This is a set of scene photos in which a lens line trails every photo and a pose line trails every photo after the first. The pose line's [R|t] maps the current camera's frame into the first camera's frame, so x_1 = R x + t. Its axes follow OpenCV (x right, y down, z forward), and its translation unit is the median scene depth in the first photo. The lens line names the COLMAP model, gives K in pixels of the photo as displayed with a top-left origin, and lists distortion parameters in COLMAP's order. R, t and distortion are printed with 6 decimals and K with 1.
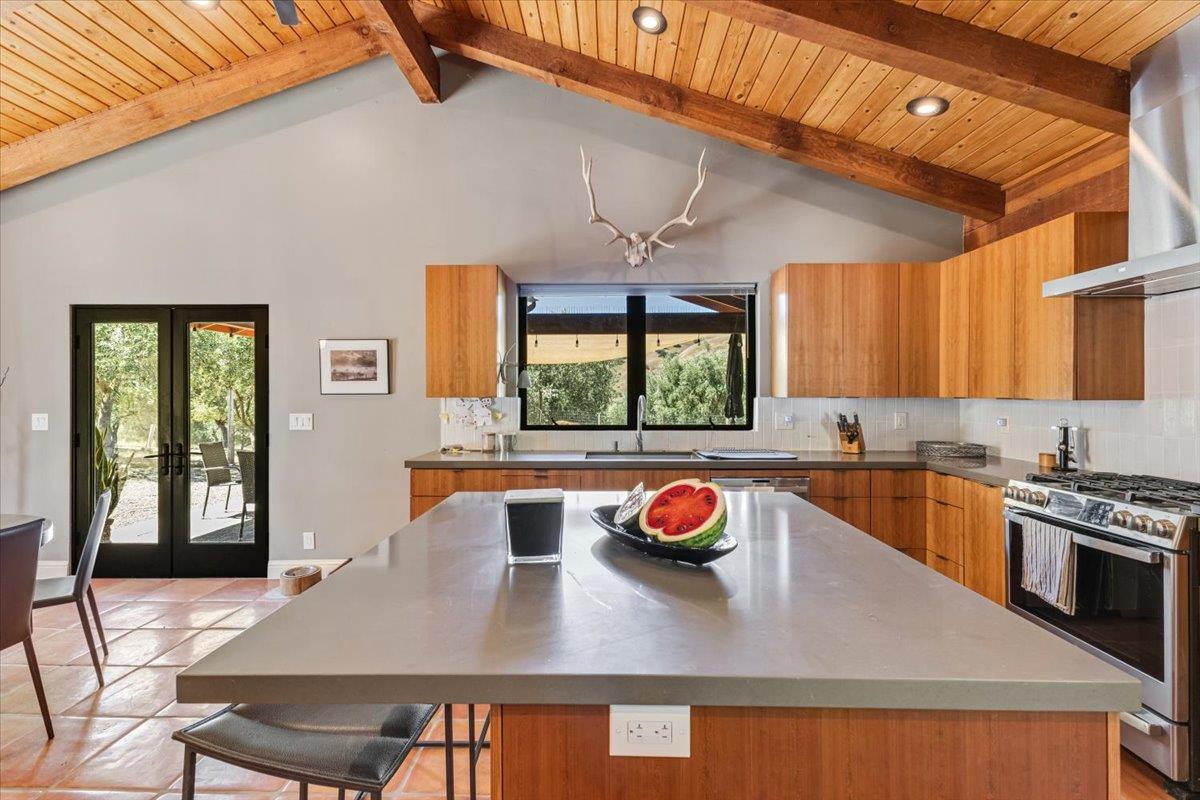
lens RADIAL K [[524.8, 0, 599.7], [0, 524.8, 391.0], [0, 0, 1]] dist [0.010000, -0.006554]
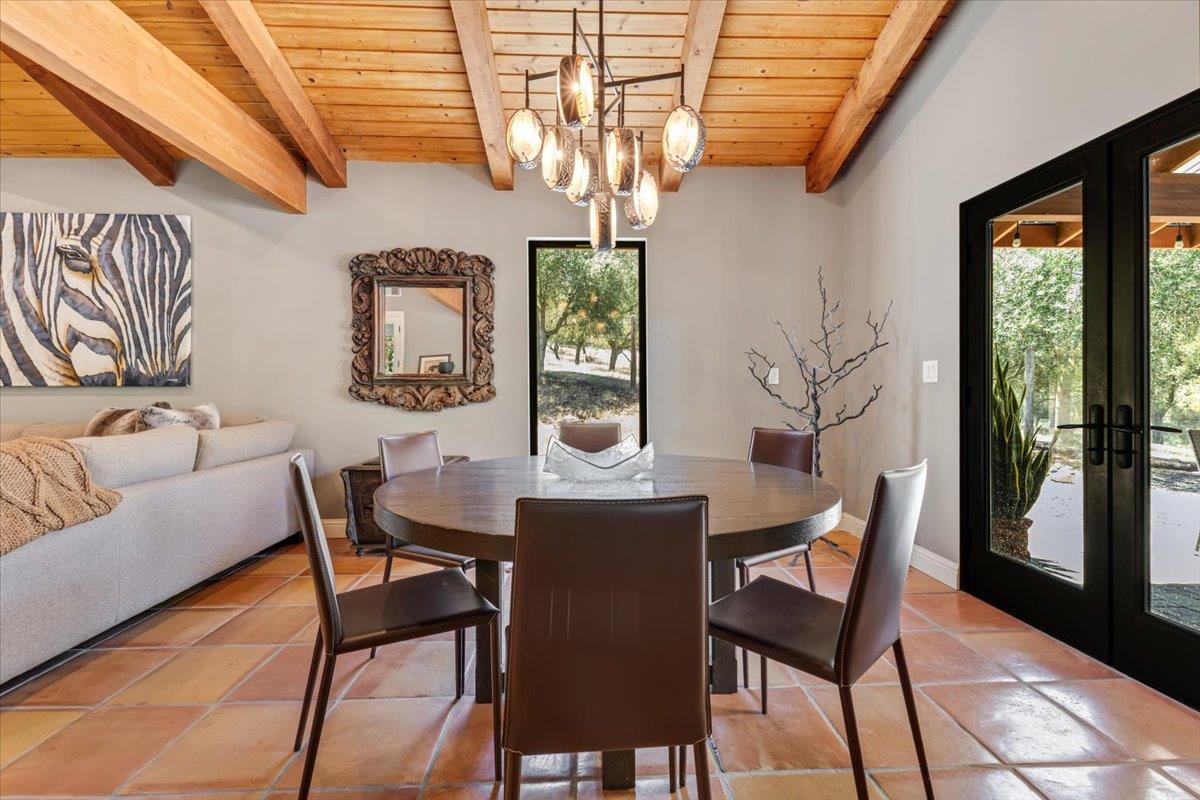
lens RADIAL K [[514.5, 0, 602.6], [0, 514.5, 391.8], [0, 0, 1]] dist [0.002876, 0.000249]
pose [[0.057388, 0.004587, -0.998341, -0.353256], [0.005710, 0.999972, 0.004923, 0.085213], [0.998336, -0.005983, 0.057360, 0.498844]]
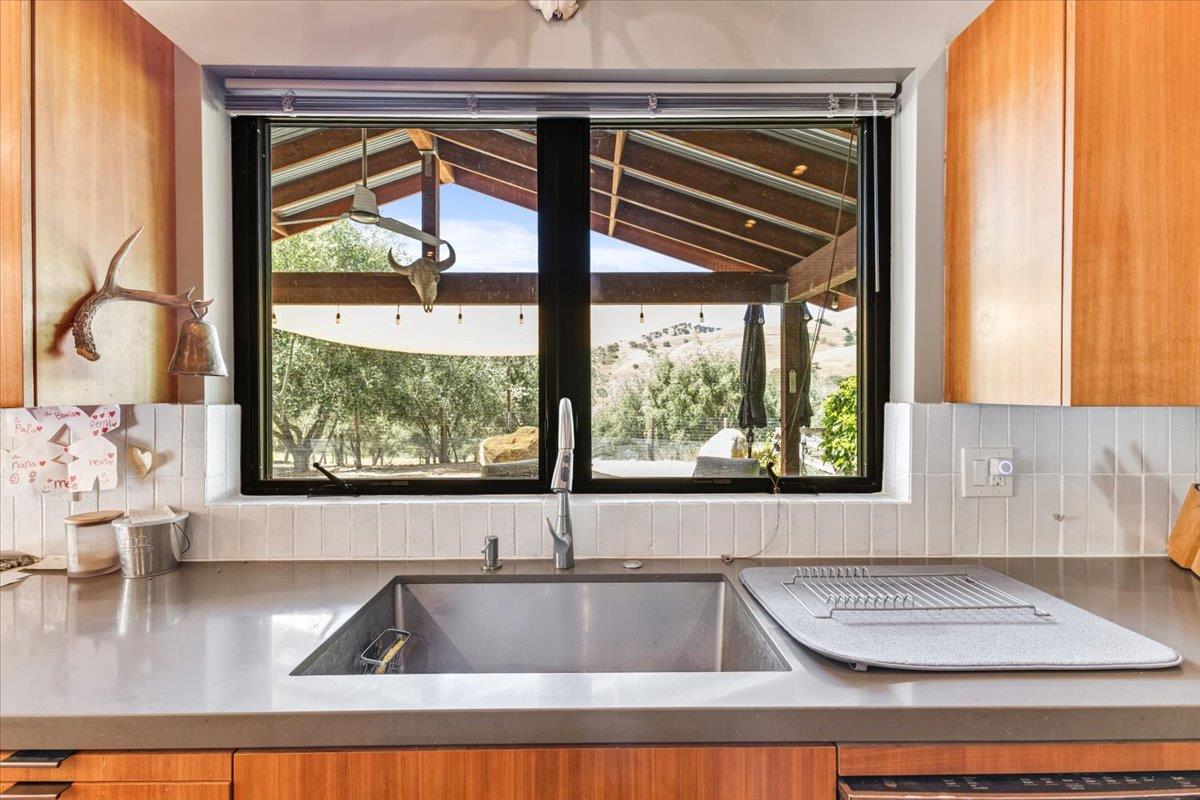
lens RADIAL K [[514.5, 0, 602.6], [0, 514.5, 391.8], [0, 0, 1]] dist [0.002876, 0.000249]
pose [[0.999744, -0.000112, 0.022634, 0.095420], [0.000061, 0.999997, 0.002246, 0.003477], [-0.022634, -0.002244, 0.999741, 0.691014]]
